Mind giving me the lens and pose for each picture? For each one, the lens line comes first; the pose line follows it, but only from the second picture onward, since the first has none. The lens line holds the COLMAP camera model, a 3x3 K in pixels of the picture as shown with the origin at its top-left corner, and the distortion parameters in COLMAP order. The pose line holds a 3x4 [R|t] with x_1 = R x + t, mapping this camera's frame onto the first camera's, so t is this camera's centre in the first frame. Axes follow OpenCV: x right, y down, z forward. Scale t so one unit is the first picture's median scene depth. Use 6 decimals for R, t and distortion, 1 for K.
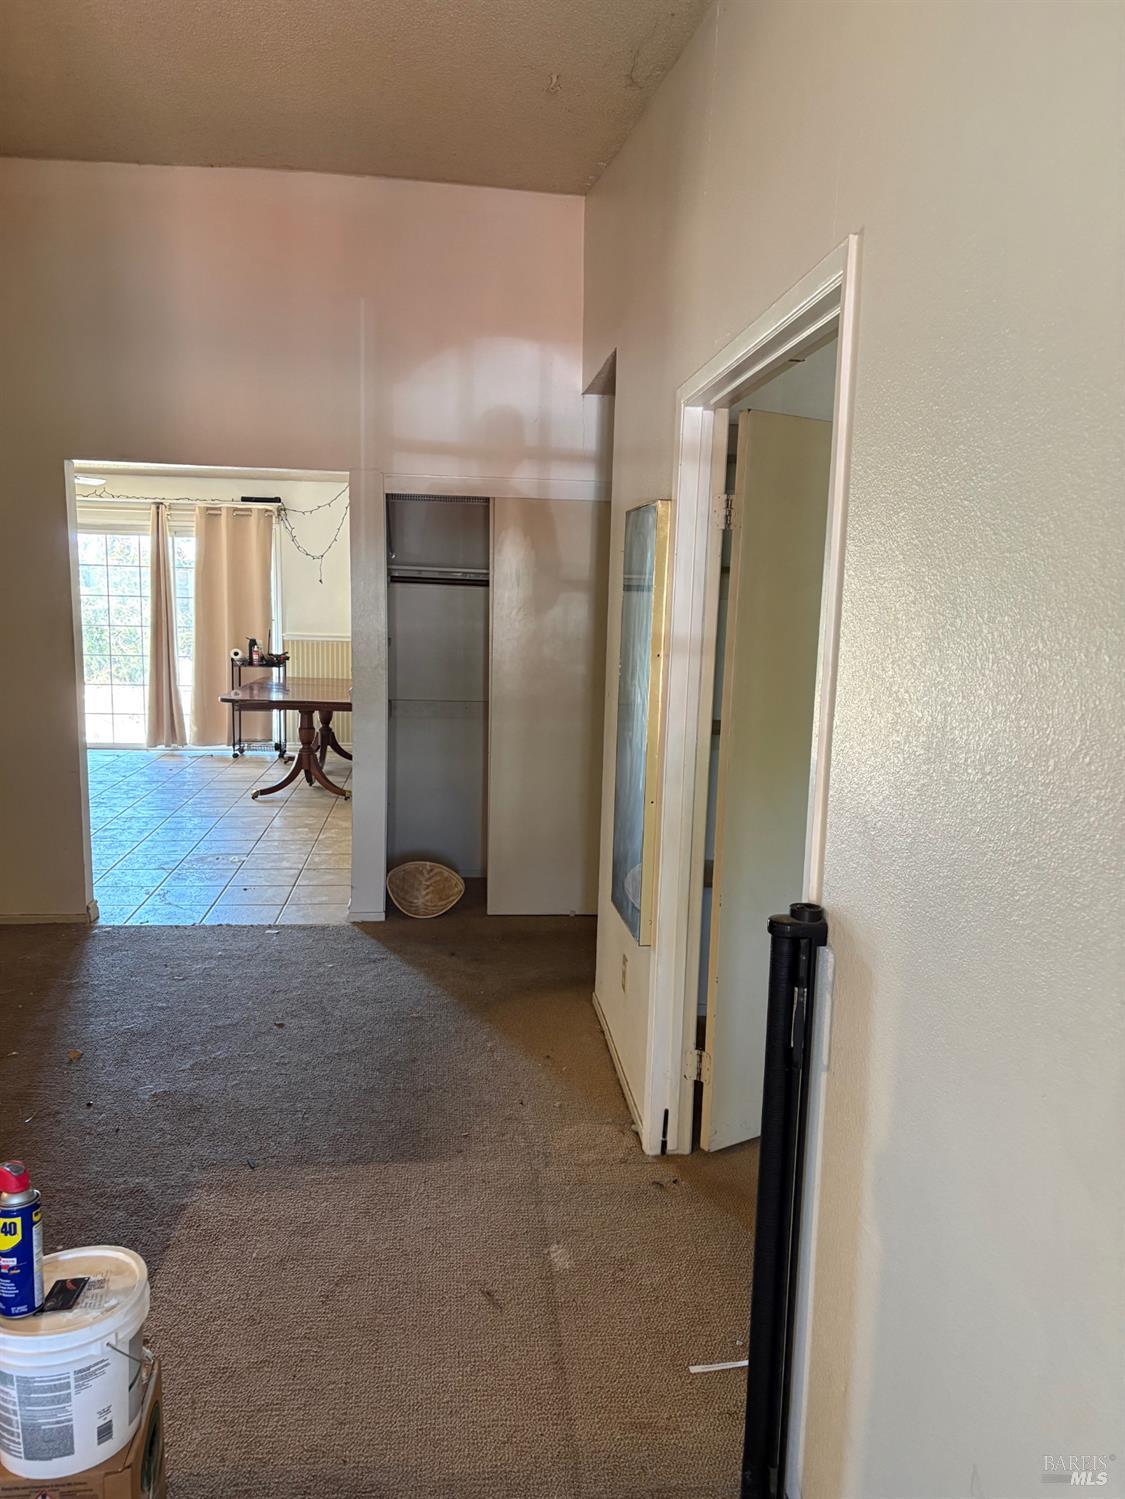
lens RADIAL K [[1149.4, 0, 560.8], [0, 1149.4, 753.2], [0, 0, 1]] dist [0.049530, 0.000381]
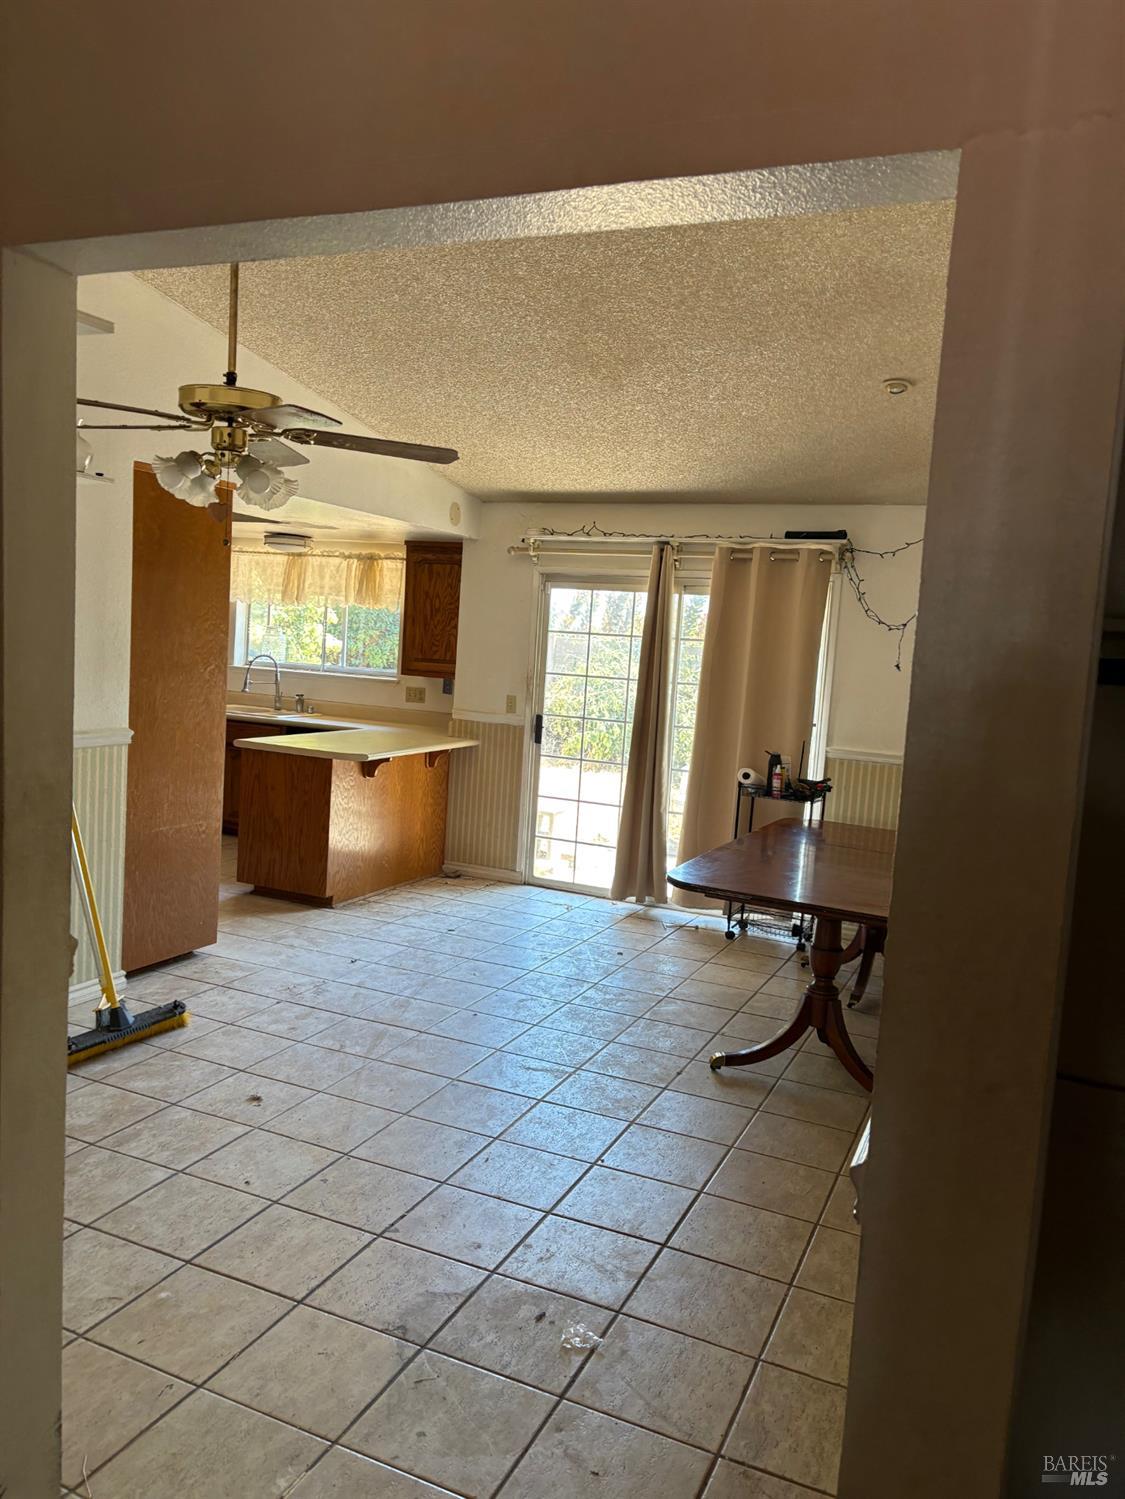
lens RADIAL K [[1149.4, 0, 516.9], [0, 1149.4, 756.8], [0, 0, 1]] dist [0.049530, 0.000381]
pose [[0.855960, 0.083549, -0.510248, -0.067655], [-0.117415, 0.992485, -0.034457, -0.059029], [0.503534, 0.089404, 0.859337, 0.389031]]
